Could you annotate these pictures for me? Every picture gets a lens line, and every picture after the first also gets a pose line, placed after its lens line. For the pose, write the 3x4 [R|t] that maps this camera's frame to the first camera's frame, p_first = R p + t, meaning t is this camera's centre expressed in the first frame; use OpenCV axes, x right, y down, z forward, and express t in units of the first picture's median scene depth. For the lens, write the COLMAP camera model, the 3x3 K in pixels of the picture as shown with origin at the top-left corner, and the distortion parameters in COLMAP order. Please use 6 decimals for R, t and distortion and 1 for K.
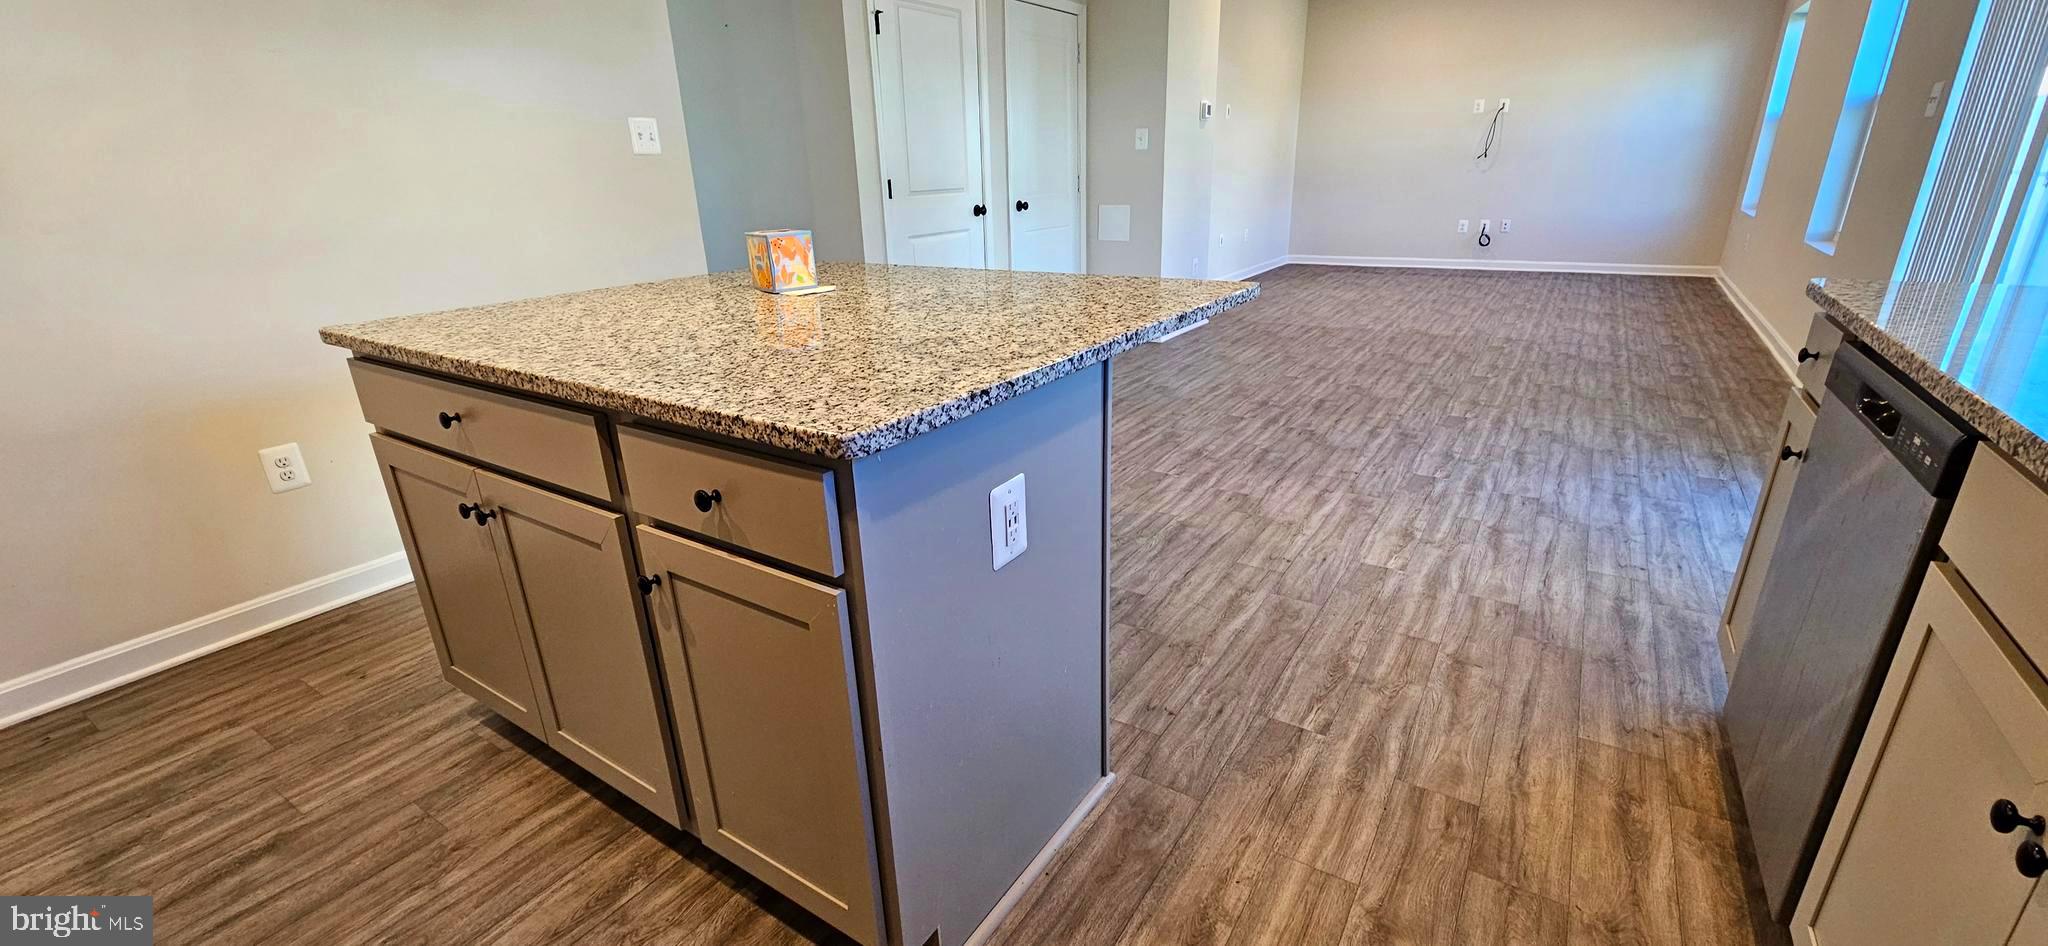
lens RADIAL K [[840.2, 0, 1019.3], [0, 840.2, 483.1], [0, 0, 1]] dist [0.000477, -0.000100]
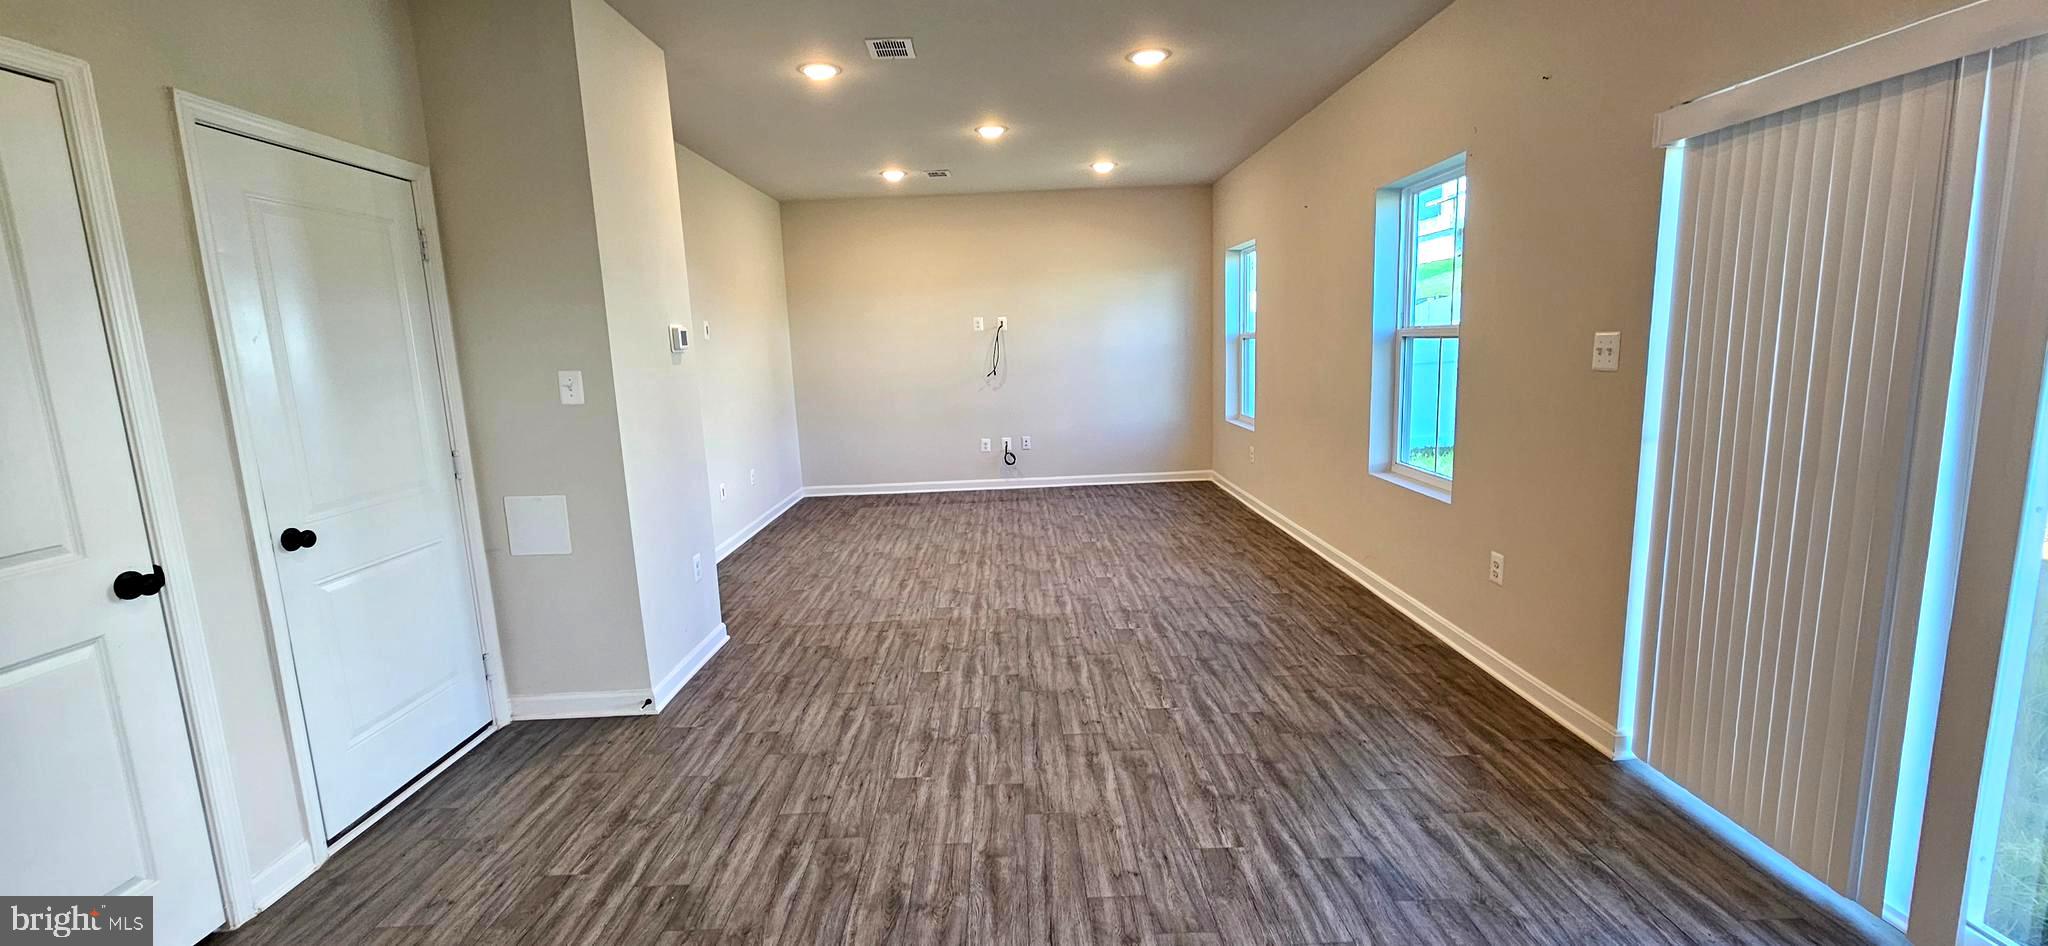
lens RADIAL K [[840.2, 0, 1018.5], [0, 840.2, 473.9], [0, 0, 1]] dist [0.000477, -0.000100]
pose [[0.830360, -0.090096, 0.549896, 0.078725], [0.210881, 0.964253, -0.160451, -0.196617], [-0.515783, 0.249195, 0.819677, 0.384331]]
